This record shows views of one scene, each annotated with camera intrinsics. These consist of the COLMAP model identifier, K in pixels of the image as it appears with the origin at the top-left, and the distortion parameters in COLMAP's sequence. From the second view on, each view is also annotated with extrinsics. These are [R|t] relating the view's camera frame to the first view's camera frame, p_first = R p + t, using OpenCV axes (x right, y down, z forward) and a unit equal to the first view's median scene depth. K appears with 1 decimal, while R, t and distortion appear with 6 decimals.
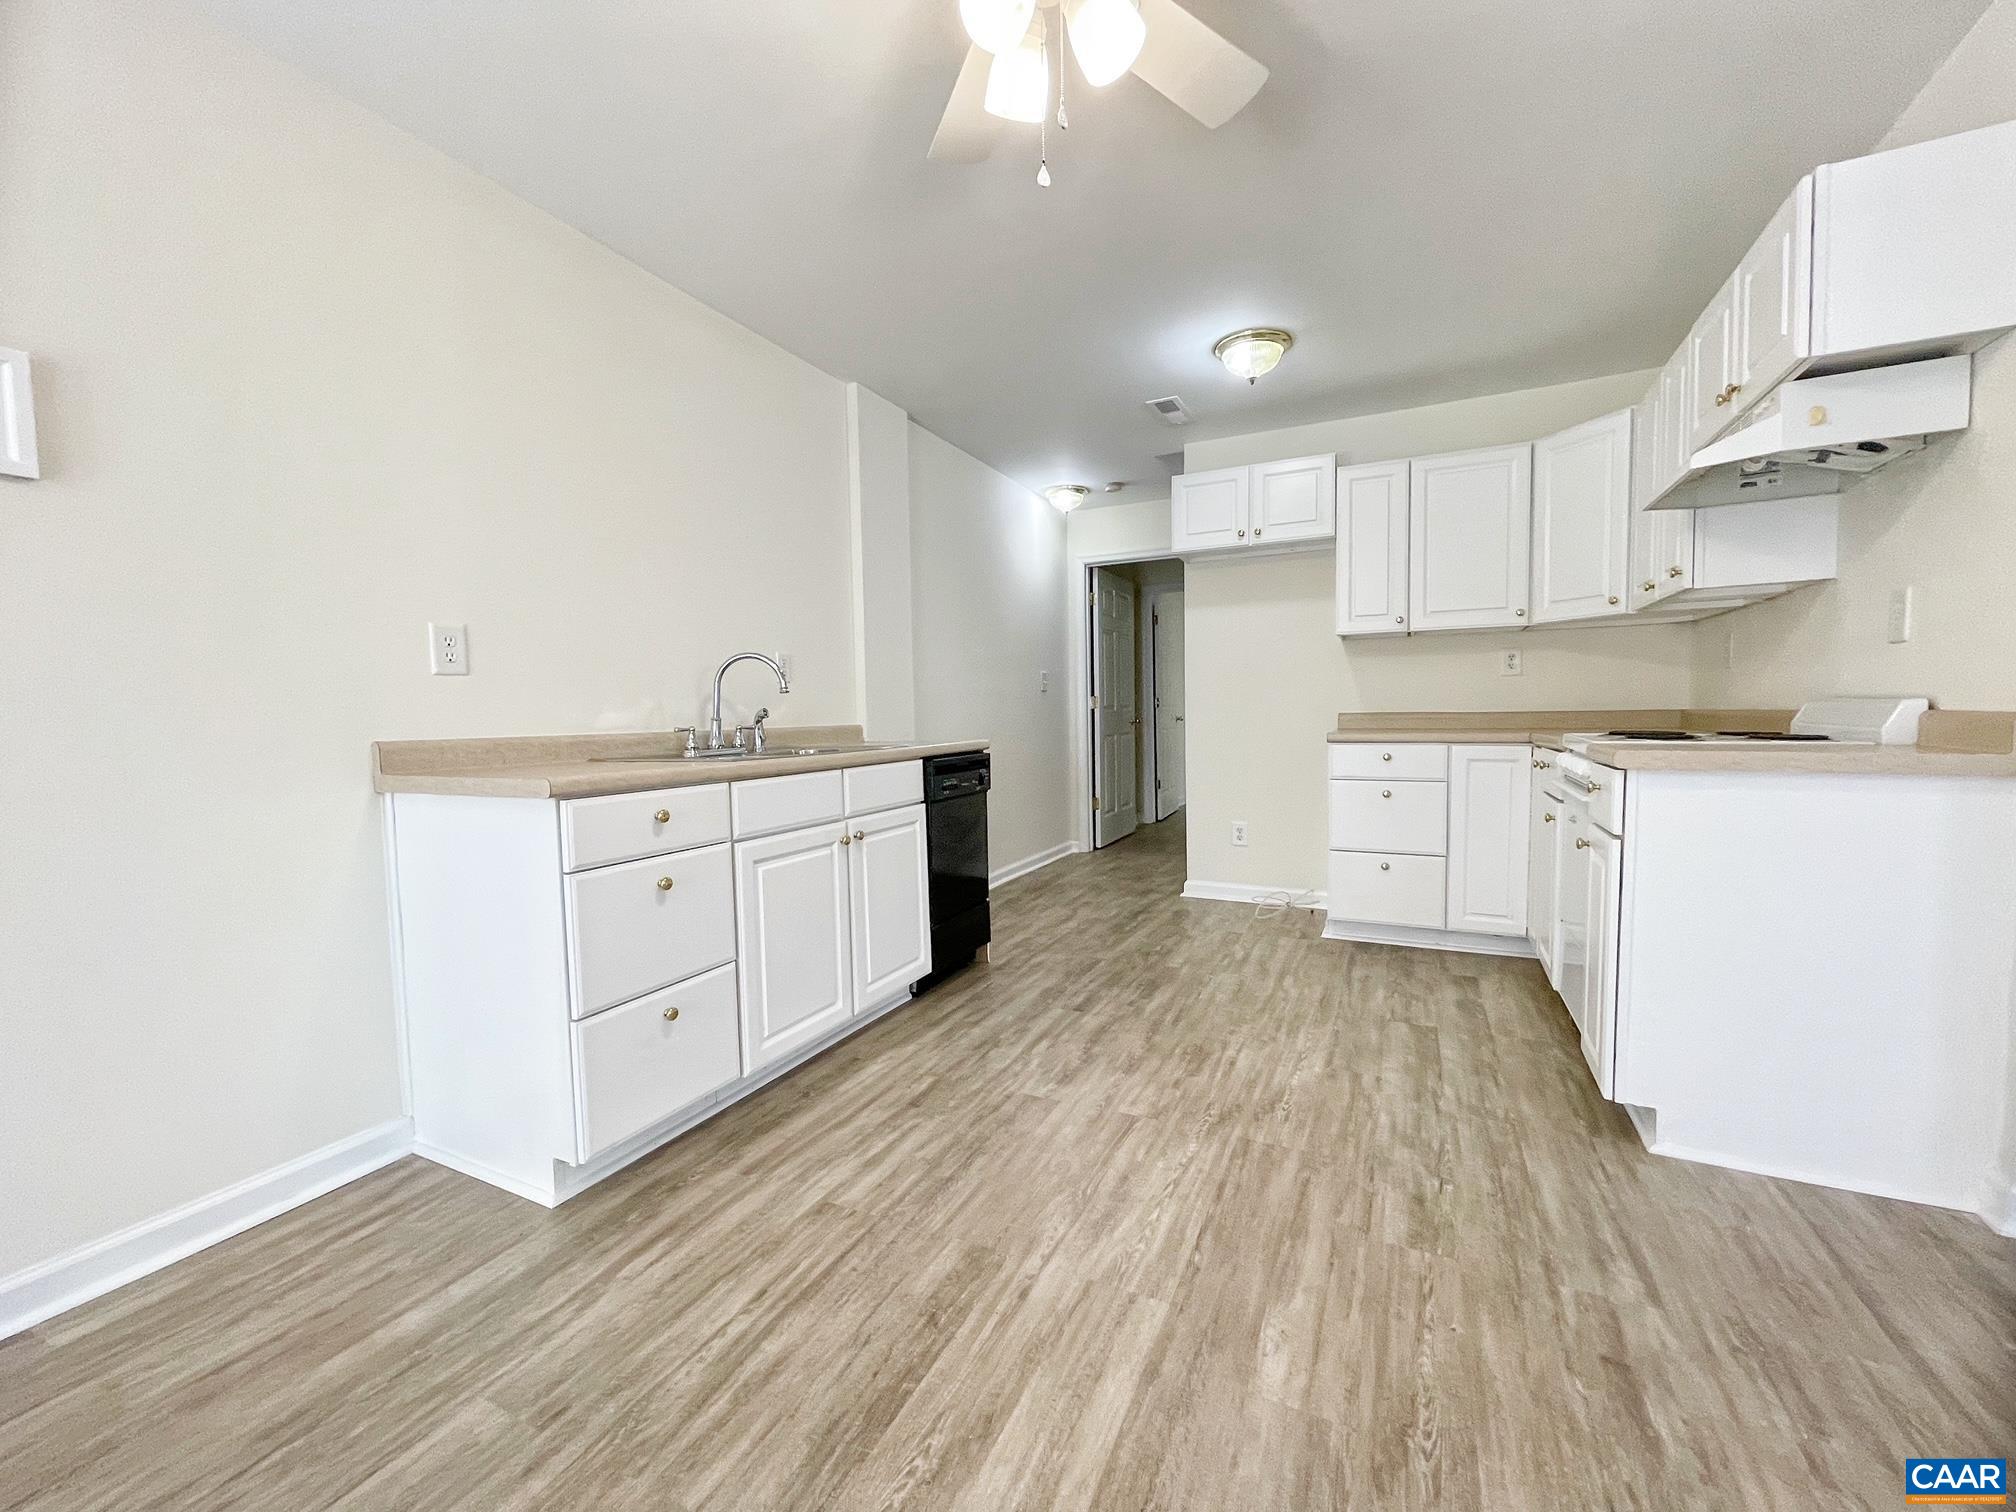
lens RADIAL K [[816.1, 0, 966.1], [0, 816.1, 766.7], [0, 0, 1]] dist [-0.007359, -0.000152]
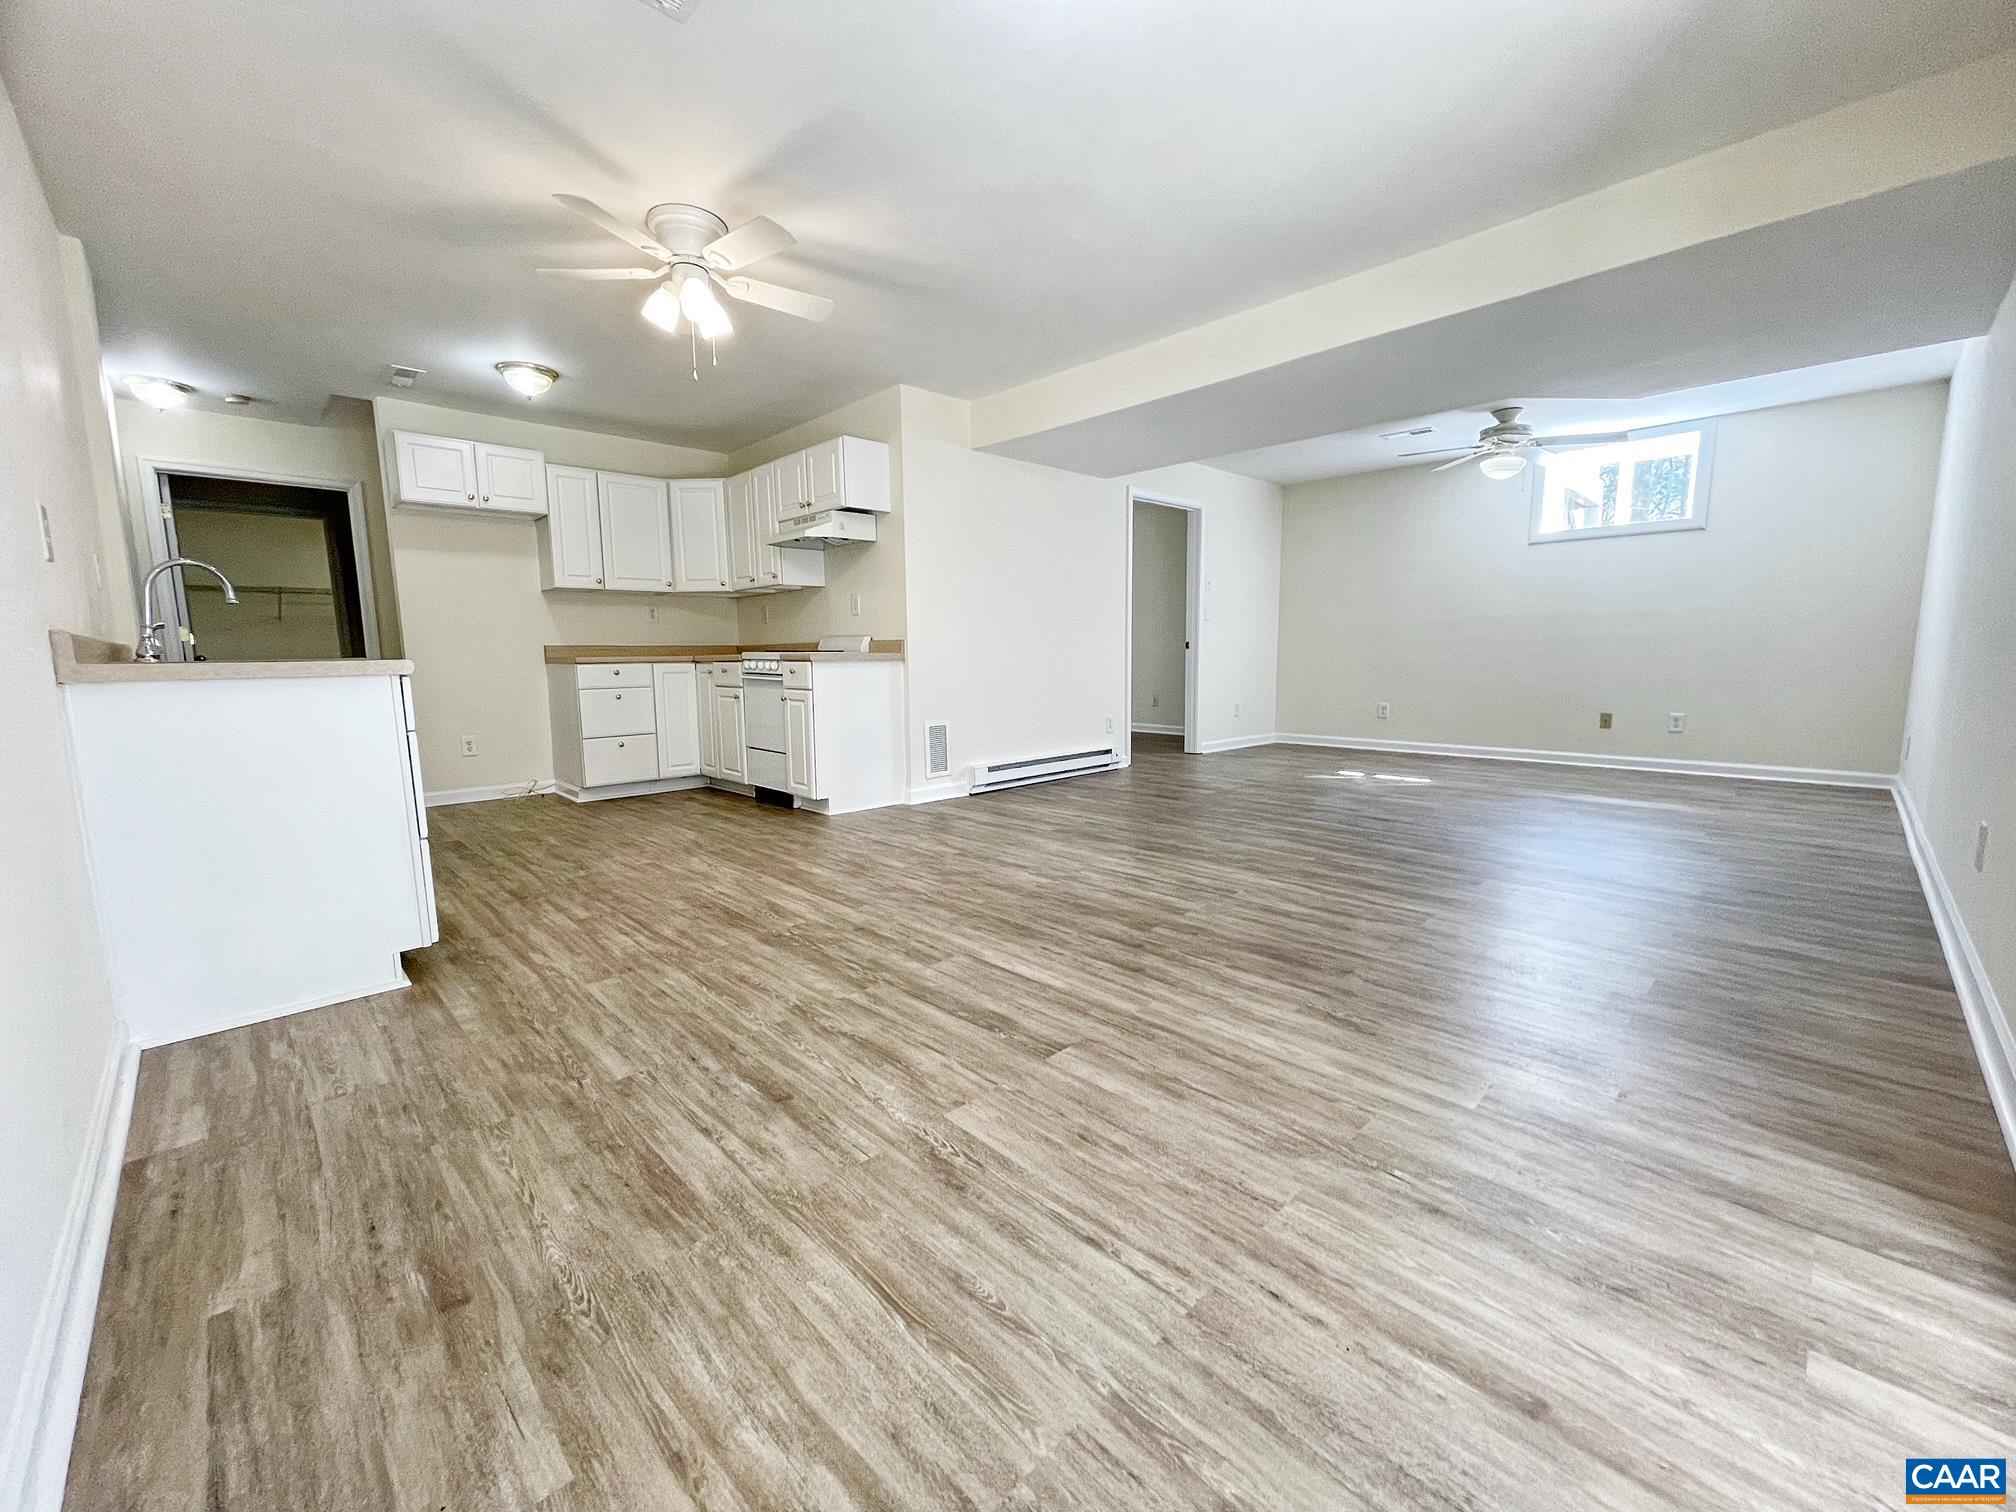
lens RADIAL K [[821.5, 0, 1008.0], [0, 821.5, 756.0], [0, 0, 1]] dist [-0.002701, 0.000734]
pose [[0.321937, -0.101034, 0.941355, -1.070762], [0.065784, 0.994274, 0.084216, 0.093271], [-0.944473, 0.034814, 0.326740, -0.281774]]
